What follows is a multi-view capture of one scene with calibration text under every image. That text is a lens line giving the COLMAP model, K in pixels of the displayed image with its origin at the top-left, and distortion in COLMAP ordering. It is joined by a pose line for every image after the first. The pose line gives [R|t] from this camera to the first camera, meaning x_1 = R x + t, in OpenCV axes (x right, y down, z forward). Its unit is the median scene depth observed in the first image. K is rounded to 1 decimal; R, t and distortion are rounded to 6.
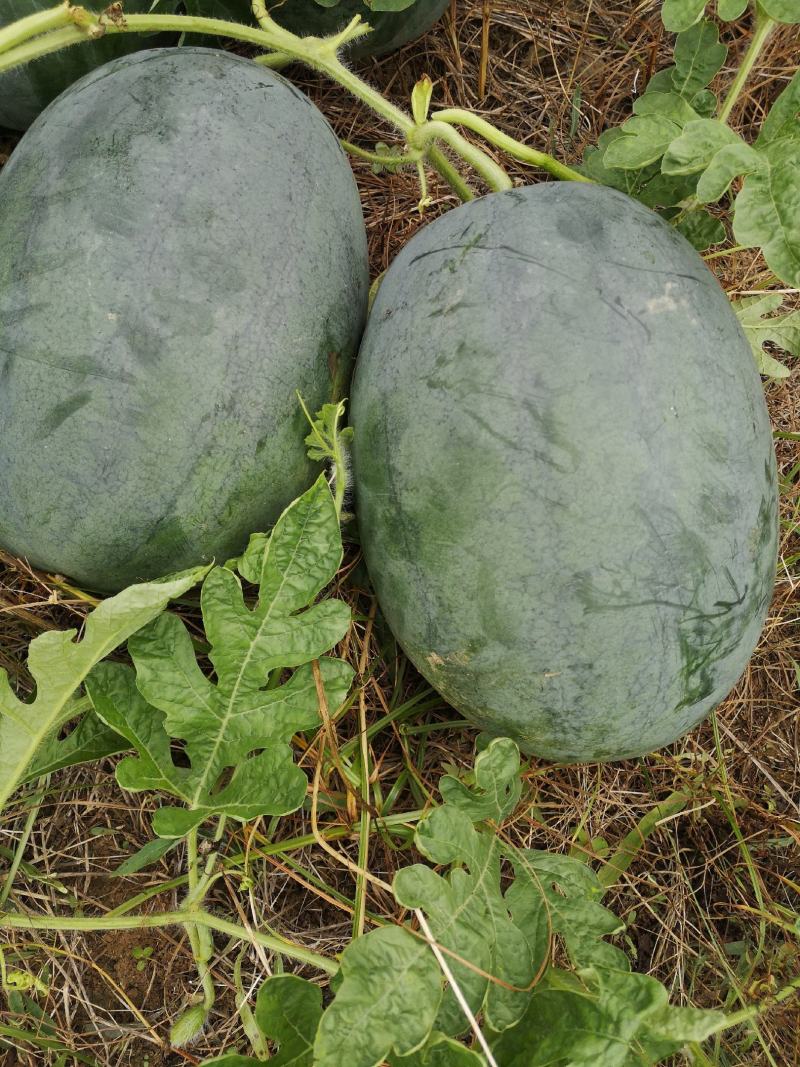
lens RADIAL K [[930.3, 0, 400.0], [0, 930.3, 533.5], [0, 0, 1]] dist [0.171879, -0.008516]
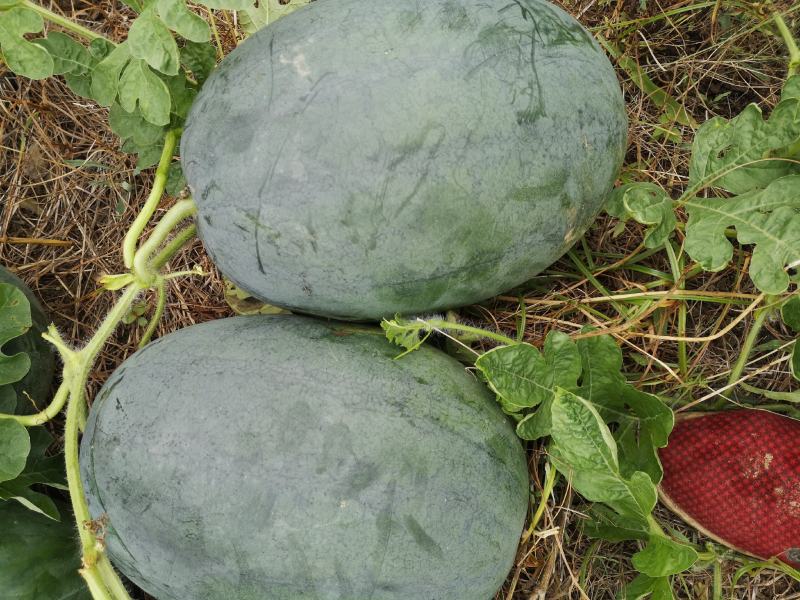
lens RADIAL K [[697.5, 0, 400.0], [0, 697.5, 300.0], [0, 0, 1]] dist [0.171879, -0.008516]
pose [[-0.072801, -0.996478, 0.041621, -0.080392], [0.986760, -0.065901, 0.148197, -0.268180], [-0.144932, 0.051859, 0.988082, 0.069384]]
